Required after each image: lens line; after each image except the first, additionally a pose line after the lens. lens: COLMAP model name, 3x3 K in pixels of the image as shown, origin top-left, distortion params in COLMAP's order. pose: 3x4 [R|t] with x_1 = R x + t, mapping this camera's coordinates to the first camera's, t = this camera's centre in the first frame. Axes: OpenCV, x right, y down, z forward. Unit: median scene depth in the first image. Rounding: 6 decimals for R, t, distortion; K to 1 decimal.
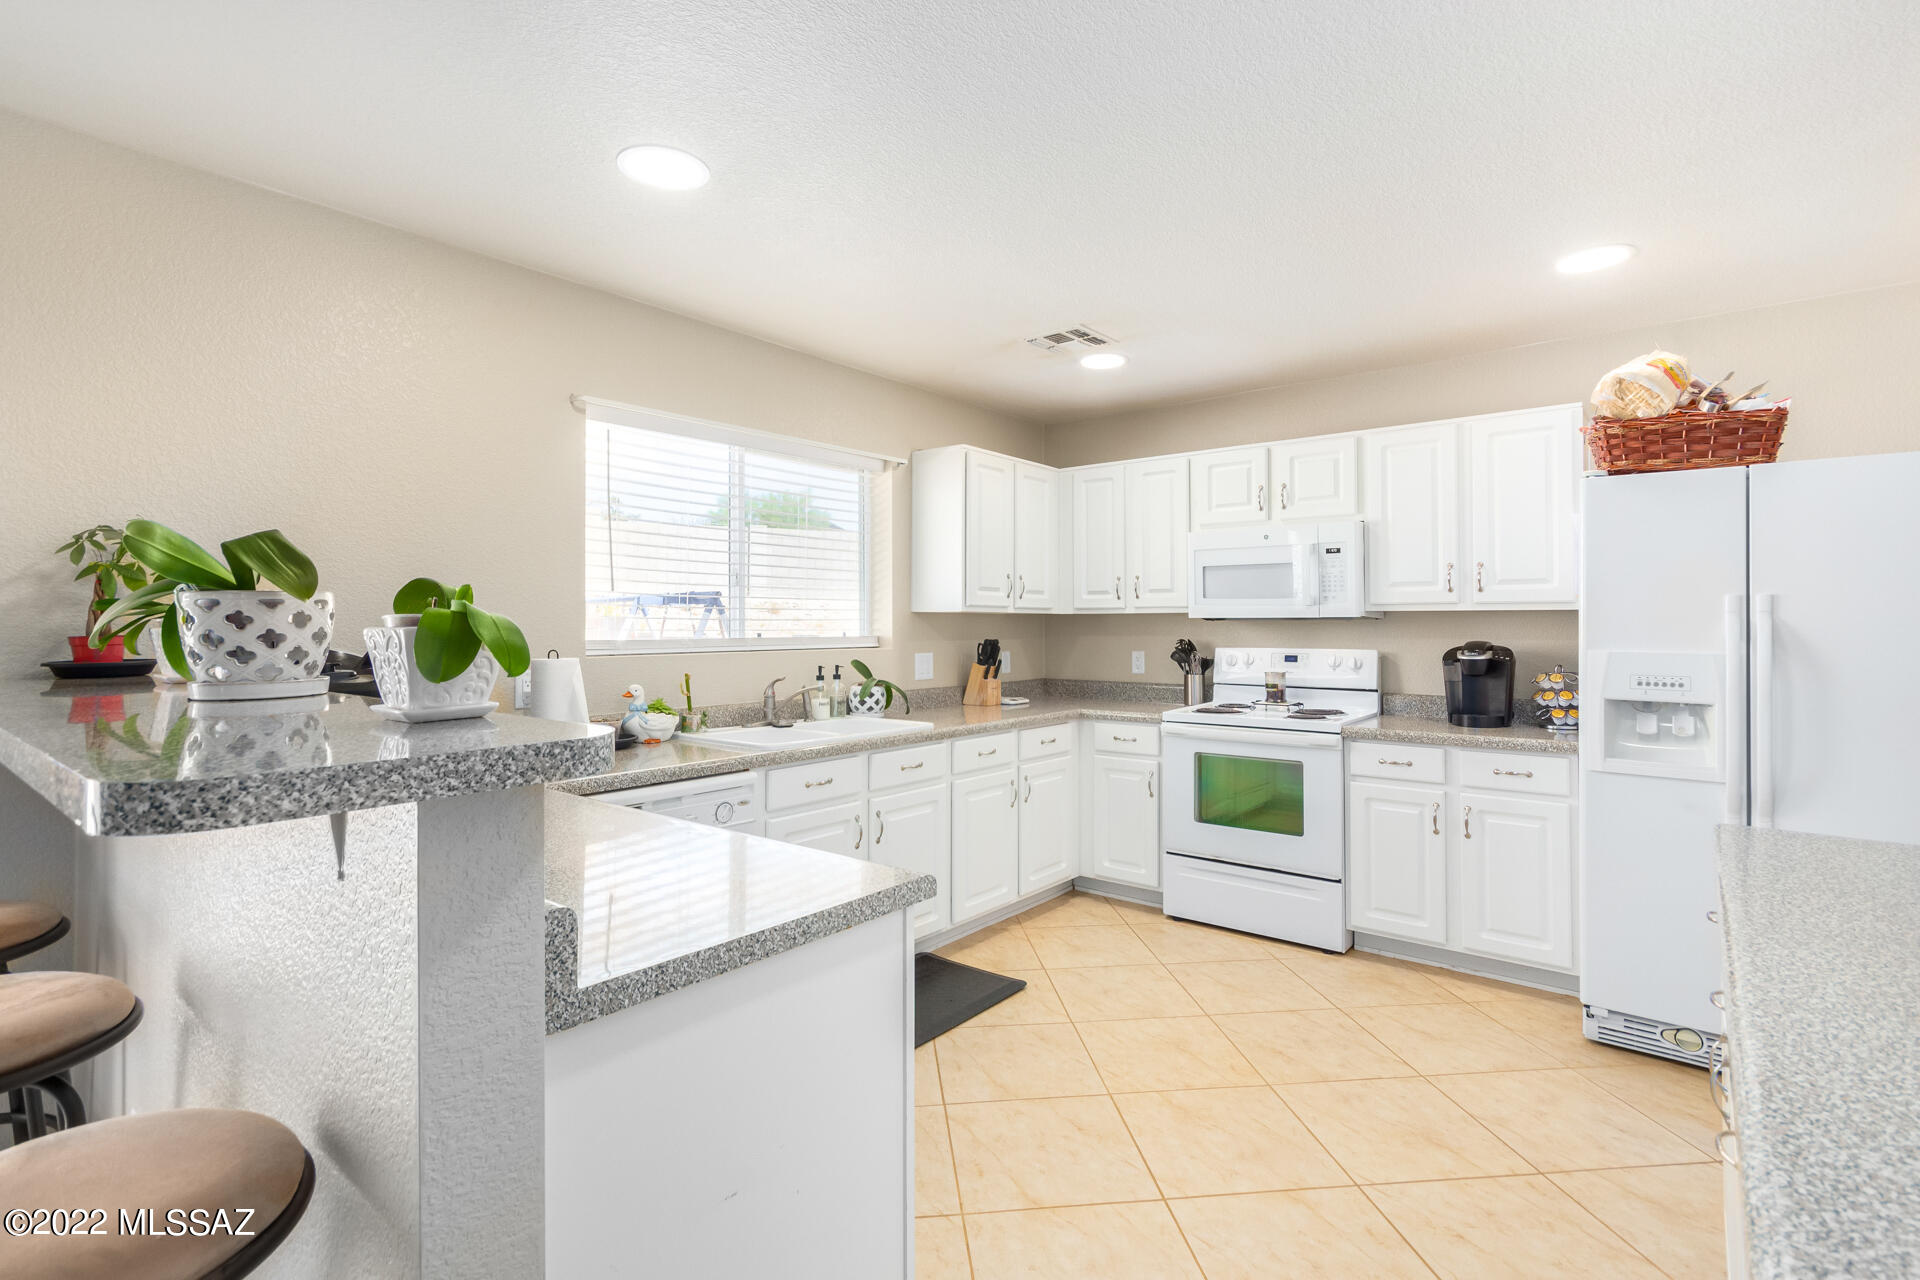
lens RADIAL K [[912.2, 0, 963.0], [0, 912.2, 610.2], [0, 0, 1]] dist [-0.000169, 0.000464]
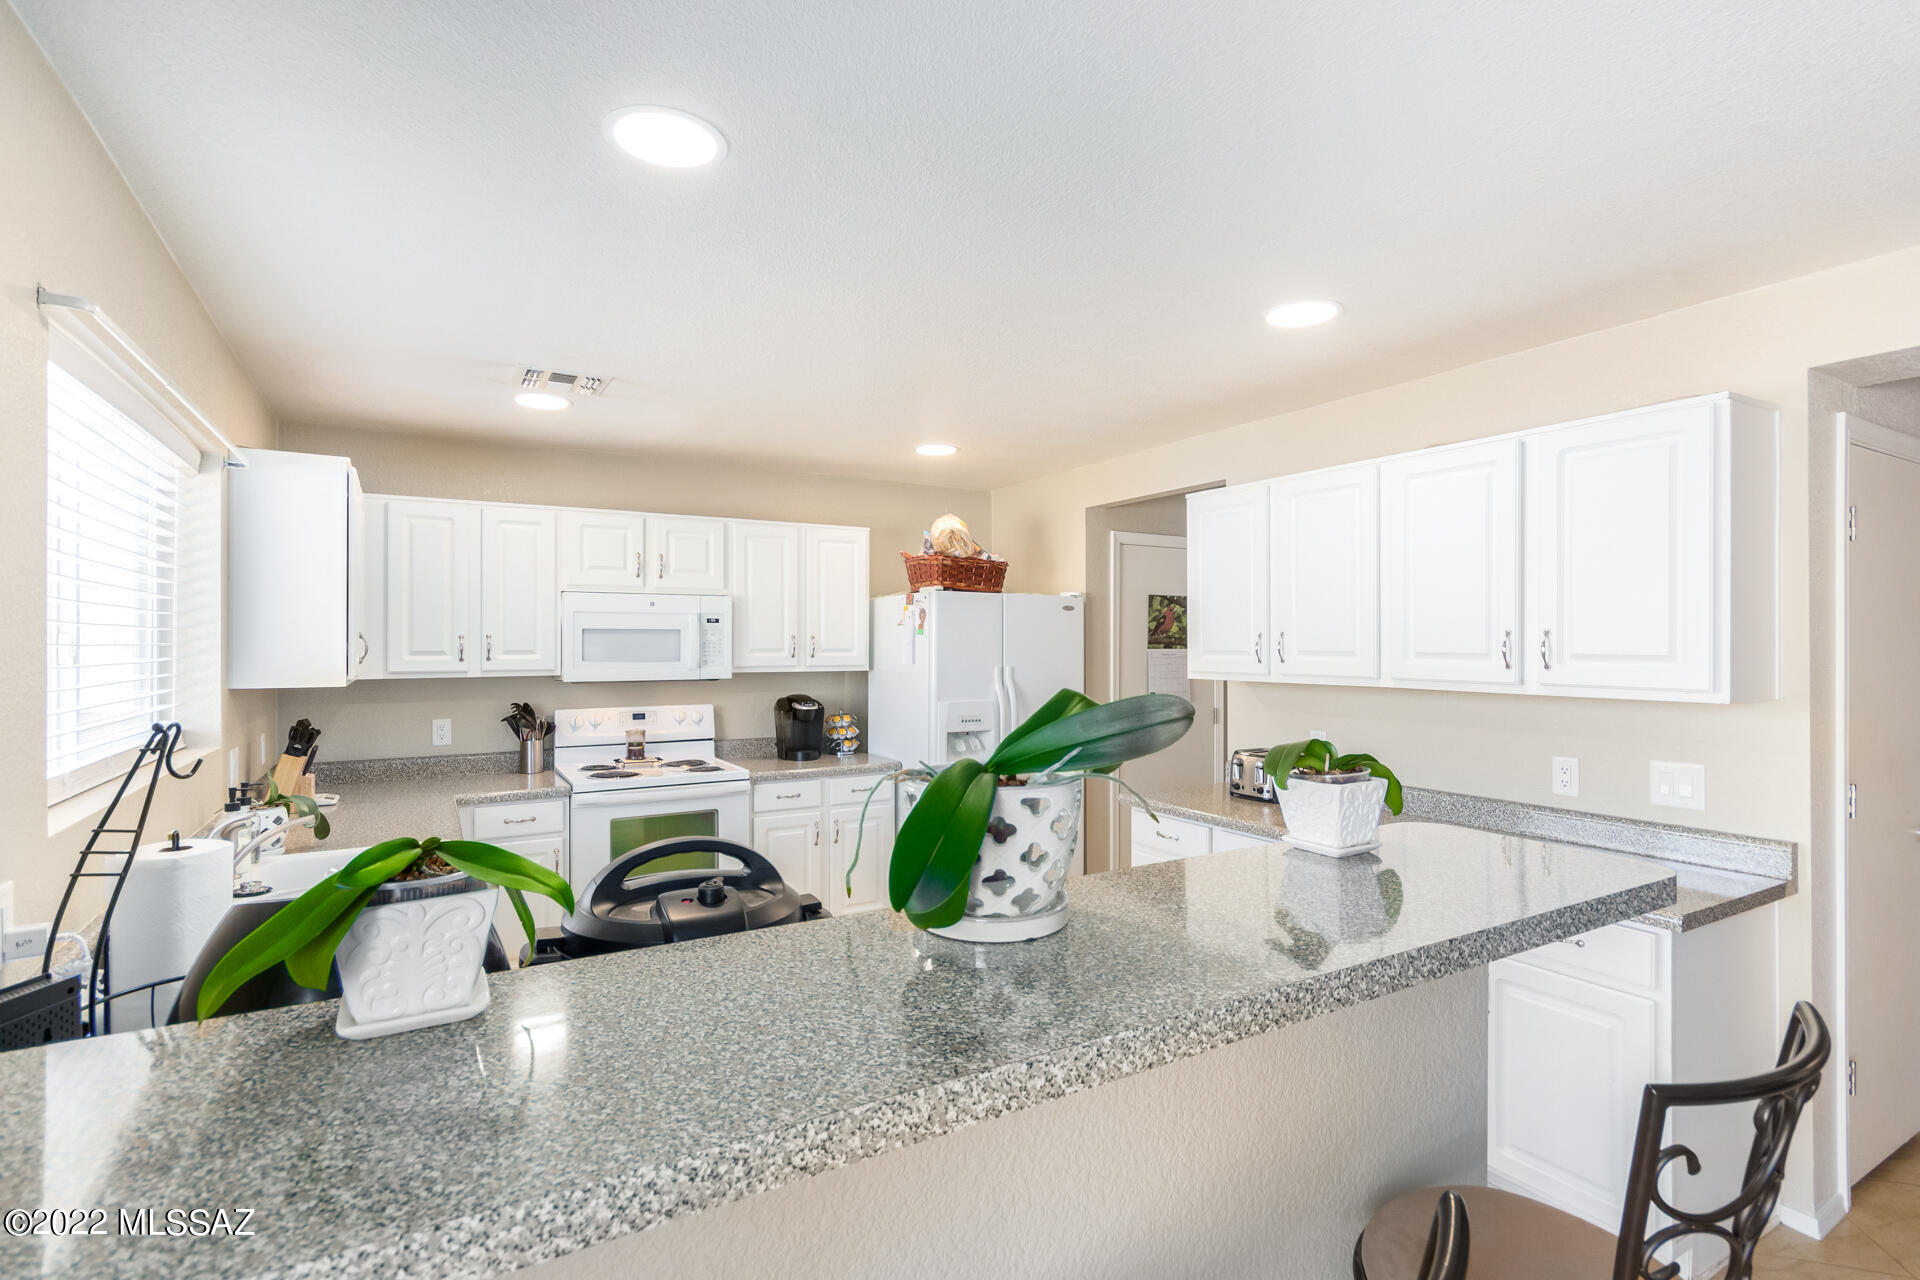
lens RADIAL K [[912.1, 0, 965.9], [0, 912.1, 637.4], [0, 0, 1]] dist [-0.000081, 0.001450]
pose [[0.346726, 0.006275, 0.937945, -0.570091], [-0.013807, 0.999903, -0.001585, -0.048092], [-0.937865, -0.012401, 0.346779, 0.311731]]
